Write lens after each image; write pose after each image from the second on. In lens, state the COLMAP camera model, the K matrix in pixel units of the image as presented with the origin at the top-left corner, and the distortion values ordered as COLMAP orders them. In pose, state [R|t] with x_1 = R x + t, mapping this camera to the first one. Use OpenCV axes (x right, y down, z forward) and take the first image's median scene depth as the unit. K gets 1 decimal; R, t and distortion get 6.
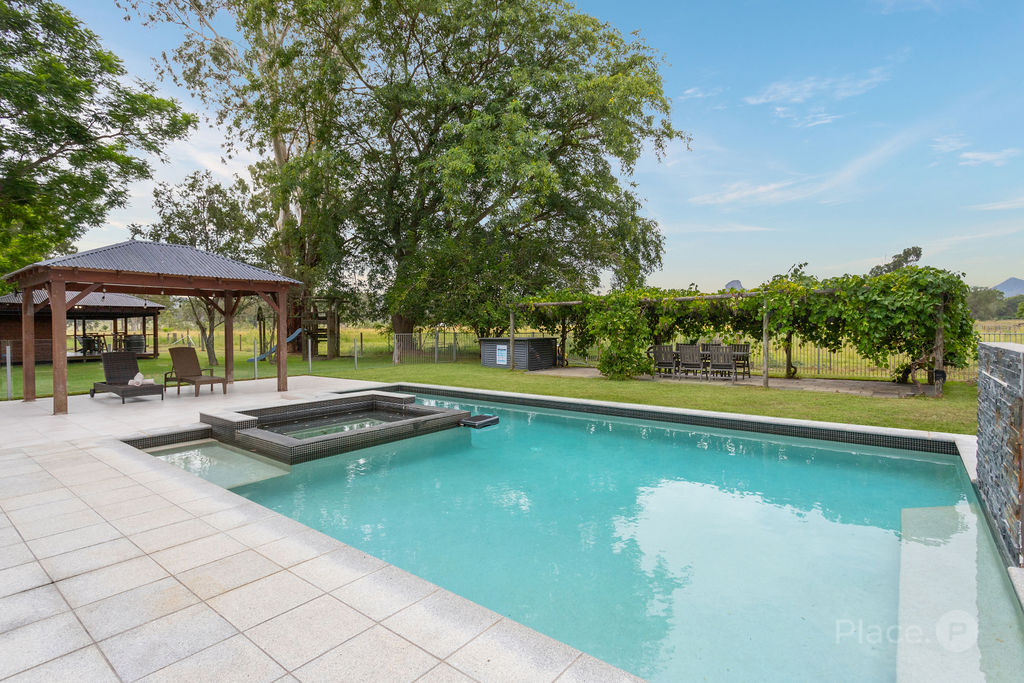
lens RADIAL K [[503.9, 0, 497.3], [0, 503.9, 339.5], [0, 0, 1]] dist [0.005135, 0.001221]
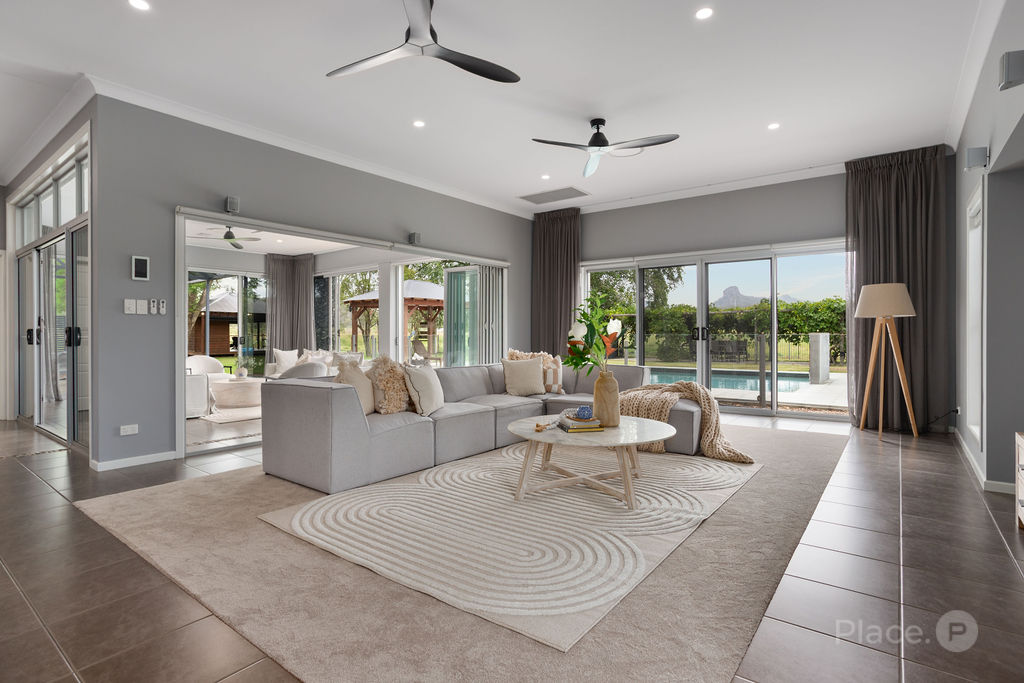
lens RADIAL K [[503.9, 0, 517.6], [0, 503.9, 333.7], [0, 0, 1]] dist [0.005135, 0.001221]
pose [[0.999557, 0.001041, 0.029746, -0.307722], [-0.000487, 0.999826, -0.018622, 0.018944], [-0.029760, 0.018600, 0.999384, -0.644093]]
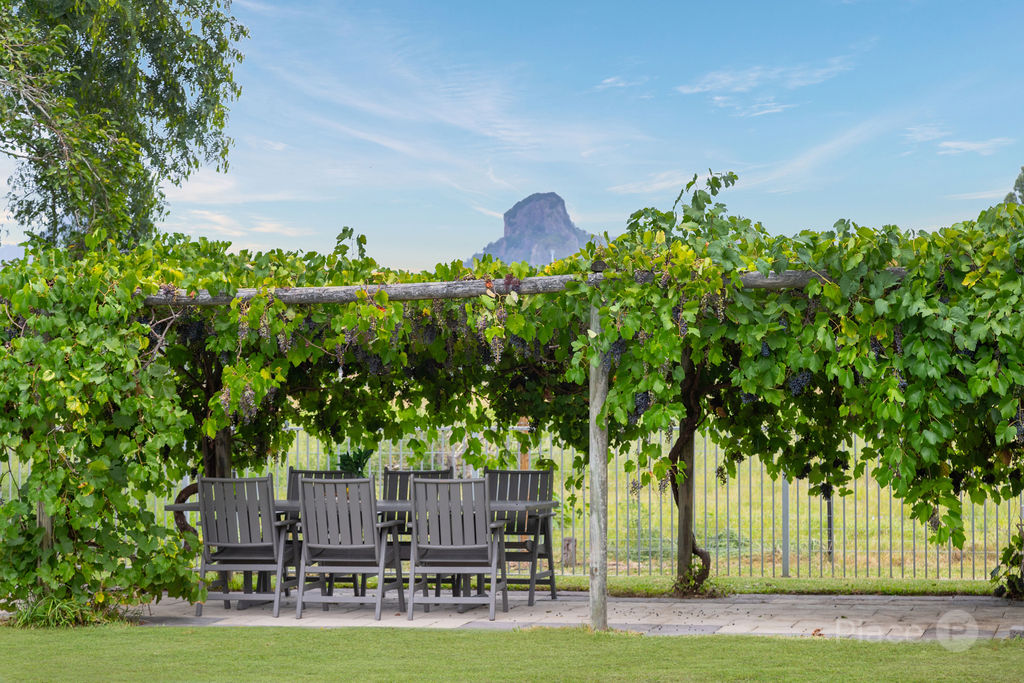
lens RADIAL K [[2382.8, 0, 508.9], [0, 2382.8, 340.0], [0, 0, 1]] dist [0.042591, 0.000000]
pose [[0.907681, 0.011527, 0.419503, -0.043365], [0.009252, 0.998830, -0.047465, 0.000423], [-0.419559, 0.046964, 0.906512, -0.123985]]
